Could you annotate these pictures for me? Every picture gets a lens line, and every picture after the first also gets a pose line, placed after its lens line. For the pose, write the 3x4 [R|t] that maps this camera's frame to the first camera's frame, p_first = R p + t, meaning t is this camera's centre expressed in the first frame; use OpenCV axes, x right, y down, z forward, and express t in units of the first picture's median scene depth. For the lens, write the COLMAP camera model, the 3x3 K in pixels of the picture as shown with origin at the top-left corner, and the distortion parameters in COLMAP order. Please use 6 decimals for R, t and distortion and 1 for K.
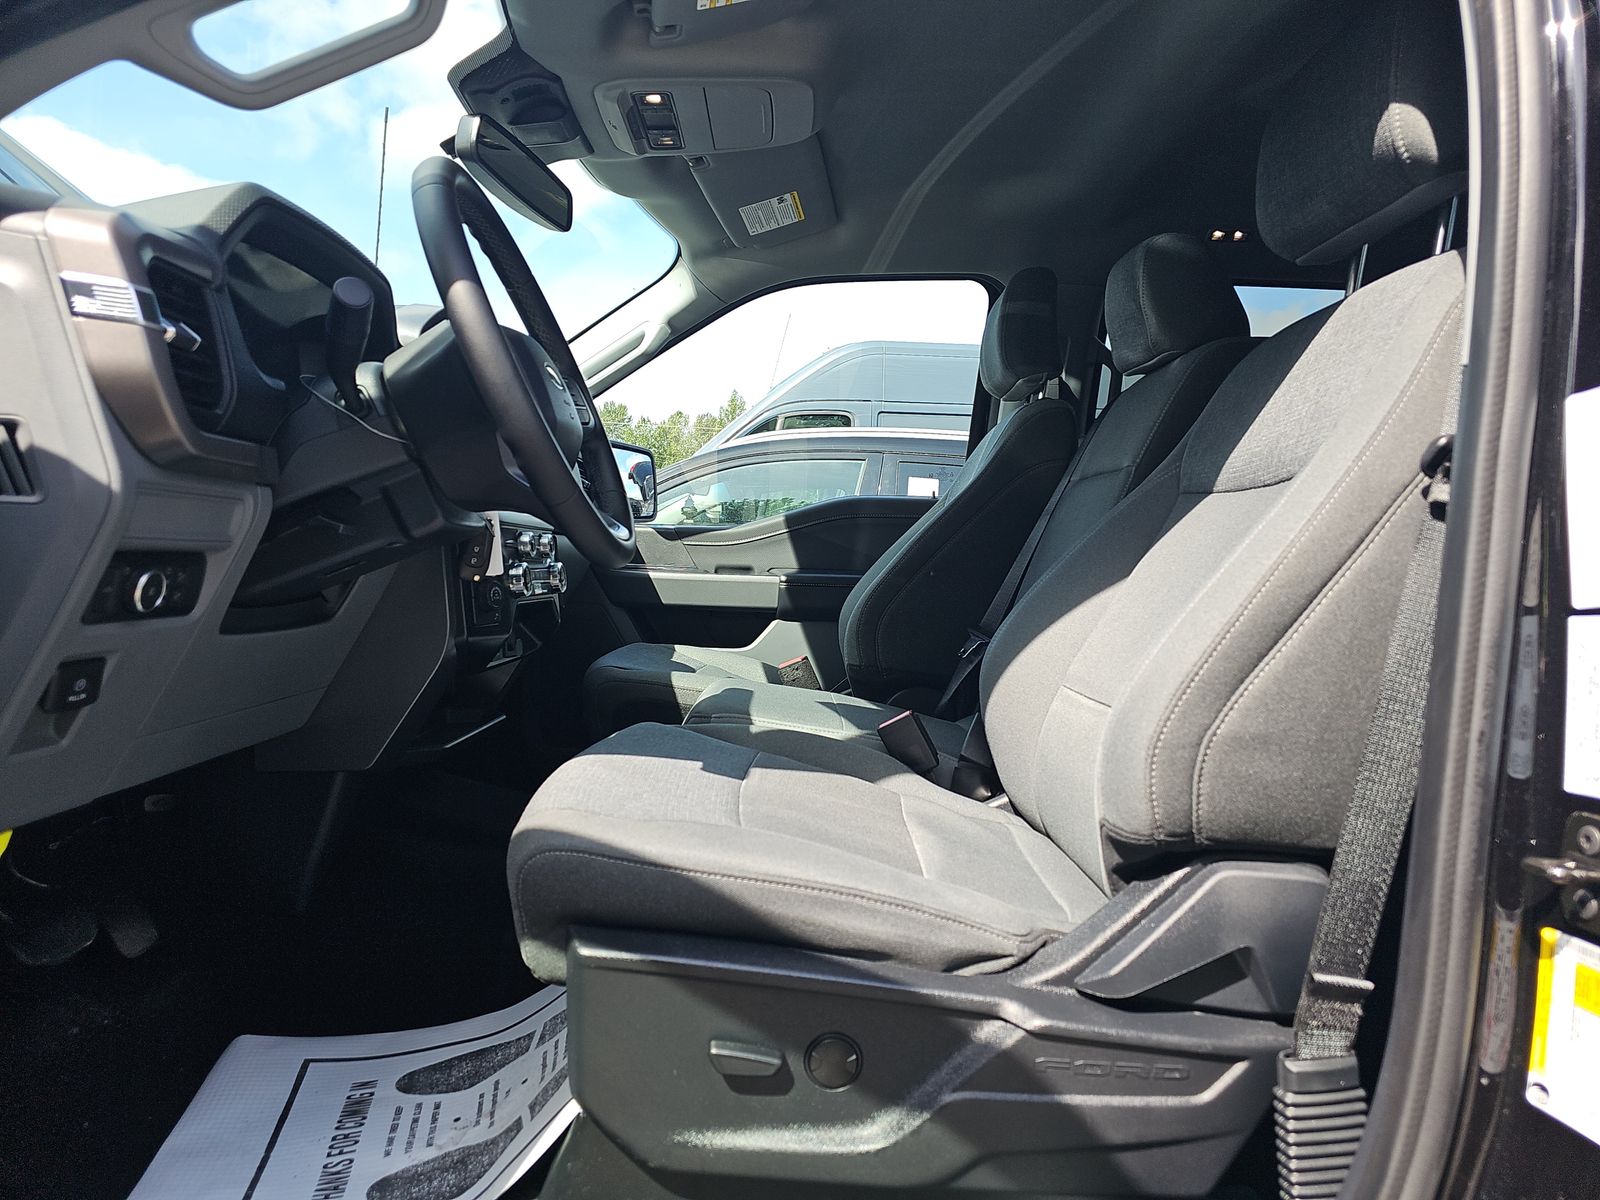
lens RADIAL K [[1080.6, 0, 766.1], [0, 1080.6, 603.2], [0, 0, 1]] dist [0.011418, 0.000821]
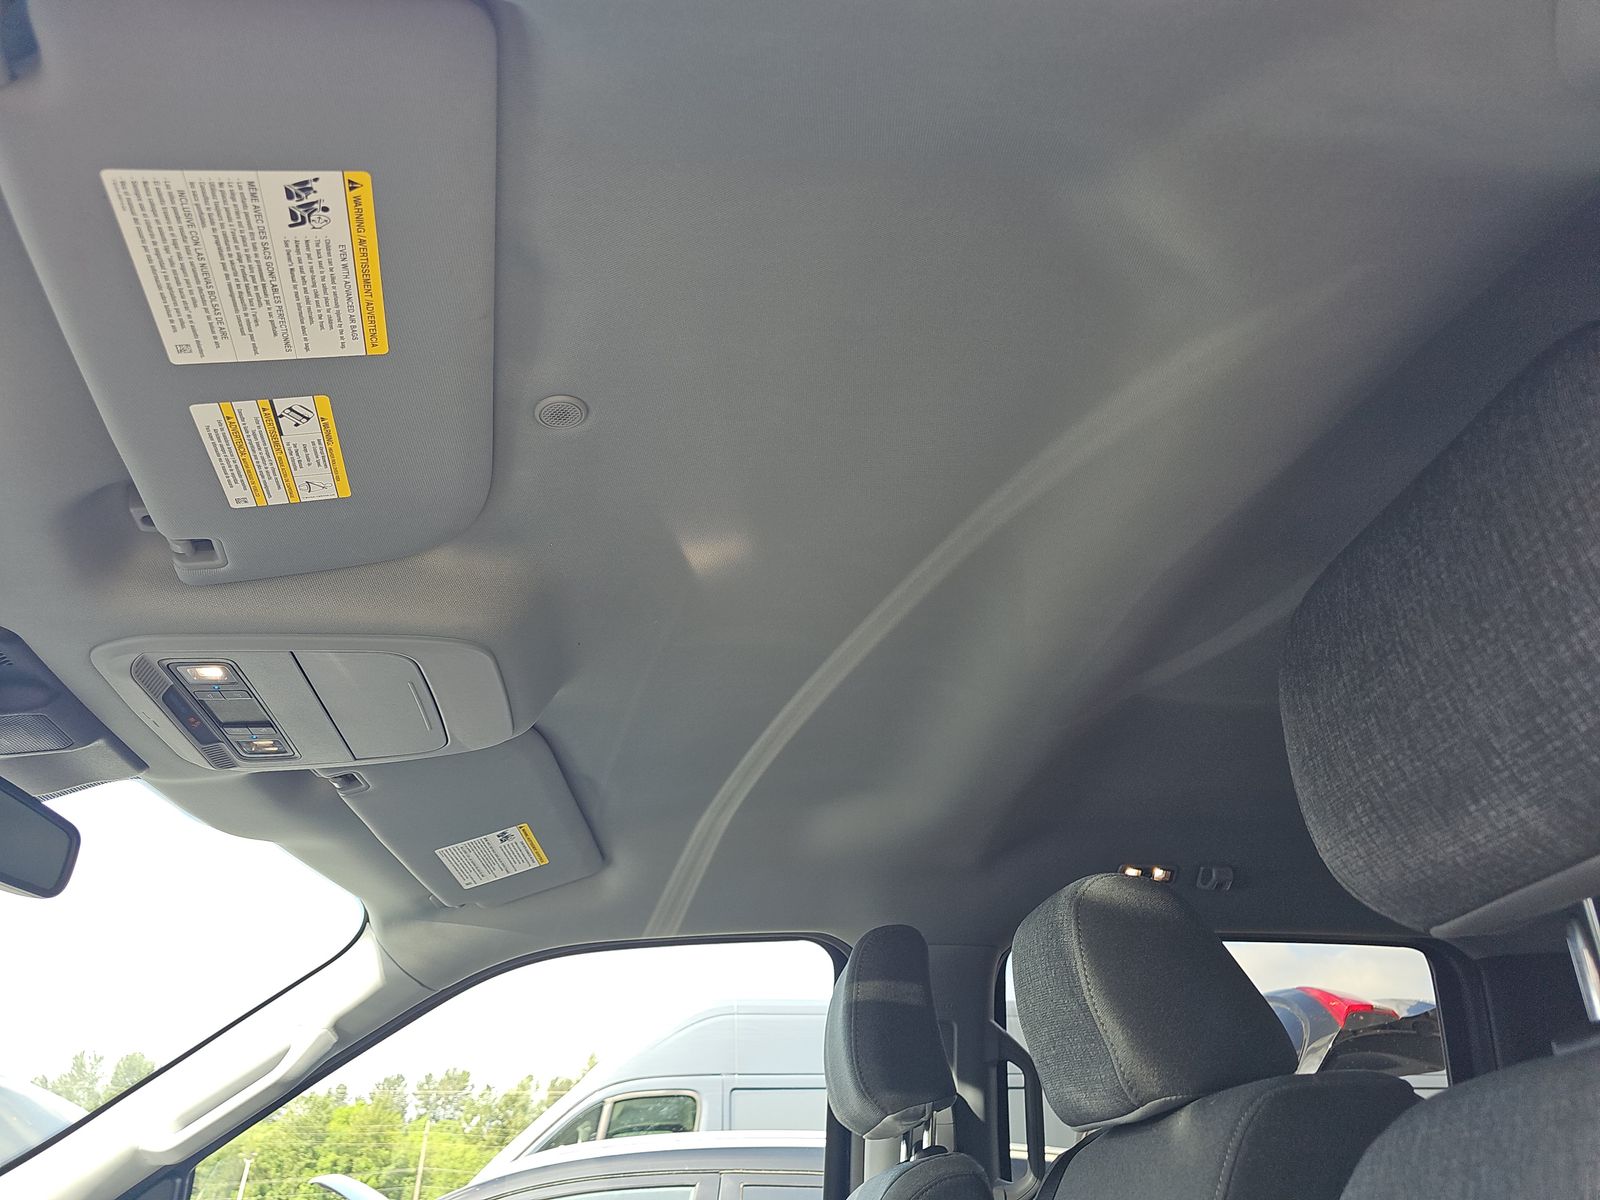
lens RADIAL K [[1080.6, 0, 766.1], [0, 1080.6, 603.2], [0, 0, 1]] dist [0.011418, 0.000821]
pose [[0.993148, 0.000331, 0.116860, 0.093802], [0.063213, 0.839543, -0.539602, -0.120009], [-0.098288, 0.543292, 0.833770, 0.341438]]
